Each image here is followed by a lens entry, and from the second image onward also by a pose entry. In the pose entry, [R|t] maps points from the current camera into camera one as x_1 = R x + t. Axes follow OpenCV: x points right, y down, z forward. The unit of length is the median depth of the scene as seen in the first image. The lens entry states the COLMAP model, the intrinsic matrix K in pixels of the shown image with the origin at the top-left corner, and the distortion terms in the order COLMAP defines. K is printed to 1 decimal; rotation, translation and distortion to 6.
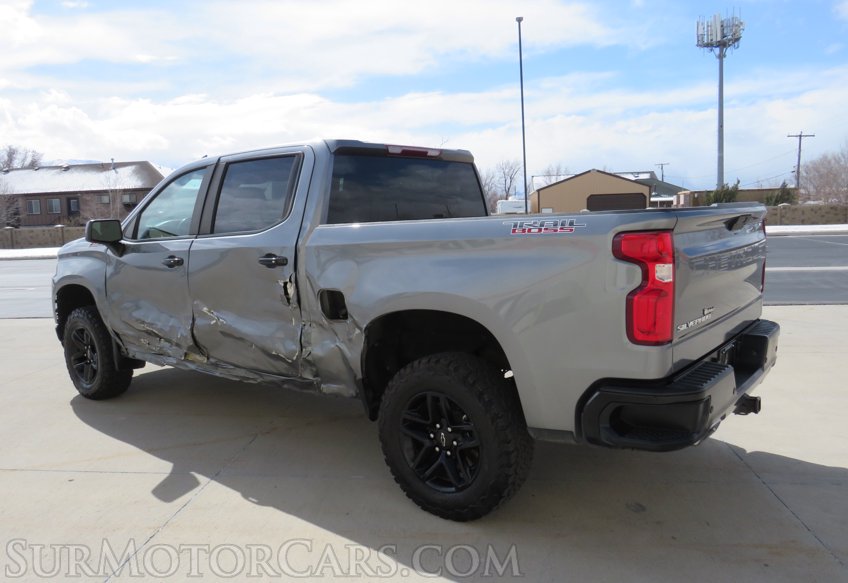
lens RADIAL K [[652.6, 0, 420.2], [0, 652.6, 297.8], [0, 0, 1]] dist [-0.010504, -0.000280]
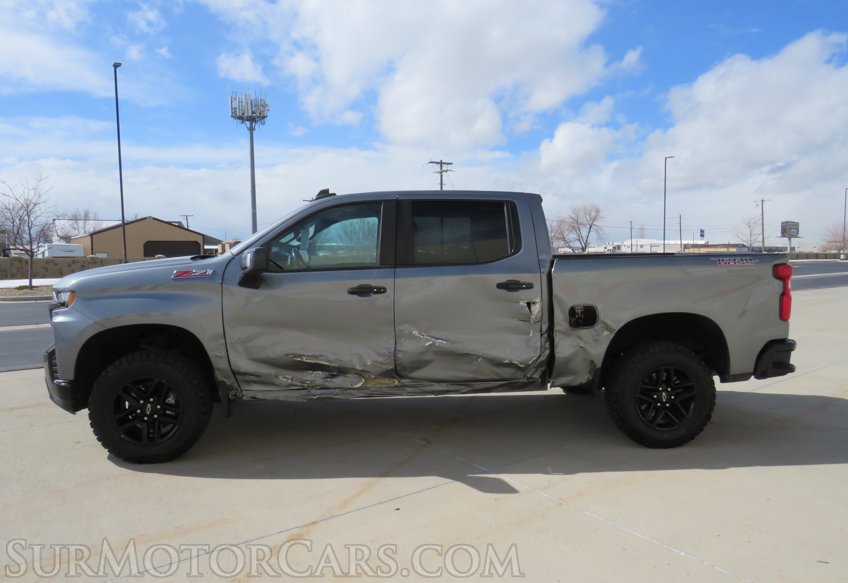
lens RADIAL K [[610.1, 0, 419.4], [0, 610.1, 285.3], [0, 0, 1]] dist [-0.028898, 0.007042]
pose [[0.728888, -0.007996, 0.684586, -1.004832], [0.068716, 0.995737, -0.061533, 0.001273], [-0.681176, 0.091892, 0.726330, 0.238675]]
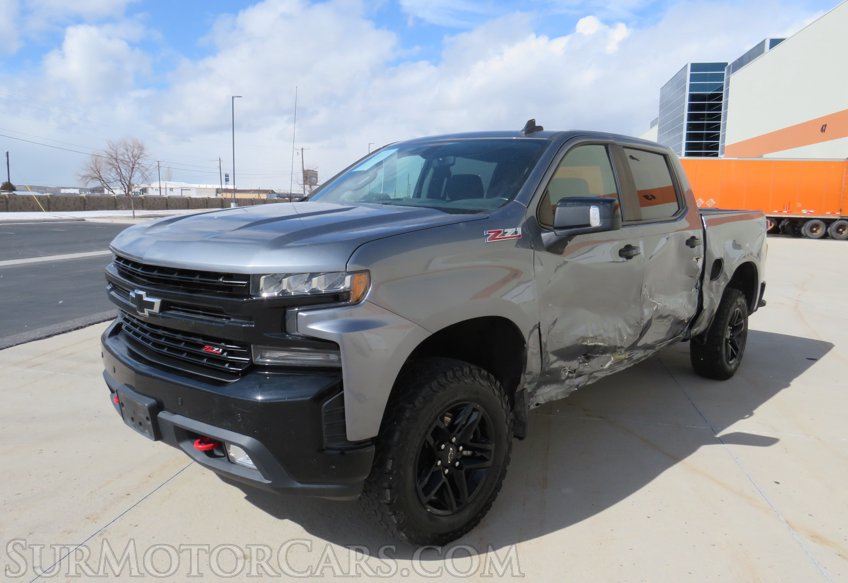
lens RADIAL K [[652.6, 0, 422.8], [0, 652.6, 291.6], [0, 0, 1]] dist [-0.010504, -0.000280]
pose [[0.055188, -0.105632, 0.992873, -1.291683], [0.106538, 0.989334, 0.099334, -0.121702], [-0.992776, 0.100296, 0.065853, 1.246239]]
